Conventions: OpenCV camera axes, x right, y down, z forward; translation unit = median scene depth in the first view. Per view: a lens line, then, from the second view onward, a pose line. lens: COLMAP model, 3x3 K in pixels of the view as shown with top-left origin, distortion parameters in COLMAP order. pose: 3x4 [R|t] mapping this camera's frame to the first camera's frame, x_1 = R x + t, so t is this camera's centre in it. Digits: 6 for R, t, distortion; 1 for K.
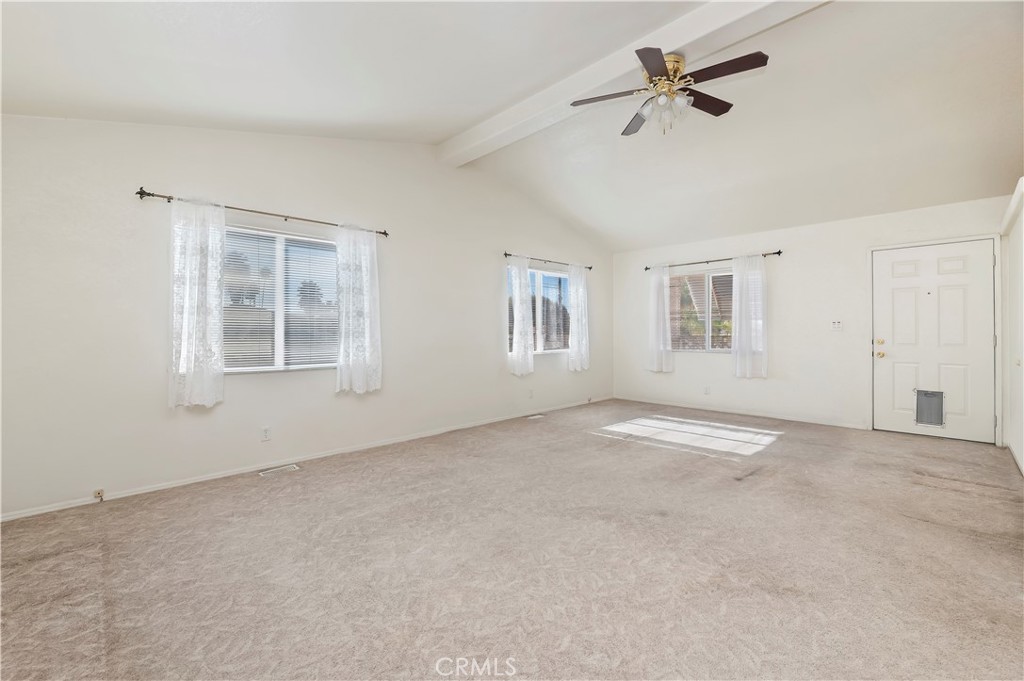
lens RADIAL K [[426.6, 0, 499.0], [0, 426.6, 332.5], [0, 0, 1]] dist [-0.038730, -0.000043]
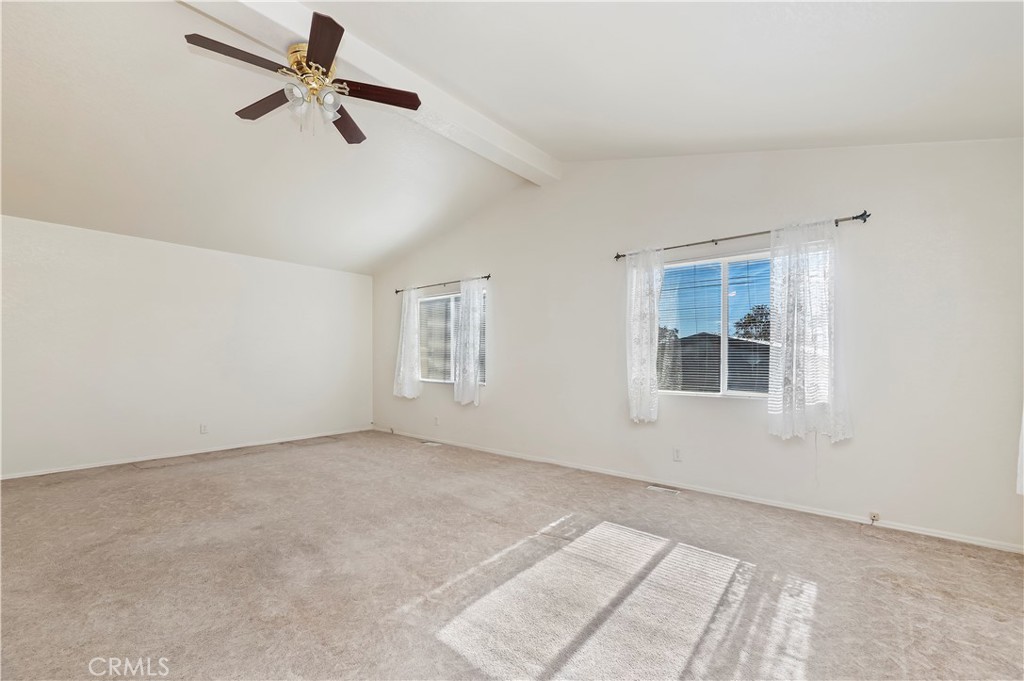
lens RADIAL K [[430.4, 0, 513.8], [0, 430.4, 351.8], [0, 0, 1]] dist [0.001988, 0.000107]
pose [[0.125430, -0.013358, -0.992013, 0.987689], [-0.000359, 0.999909, -0.013510, -0.004070], [0.992102, 0.002051, 0.125414, 0.937715]]
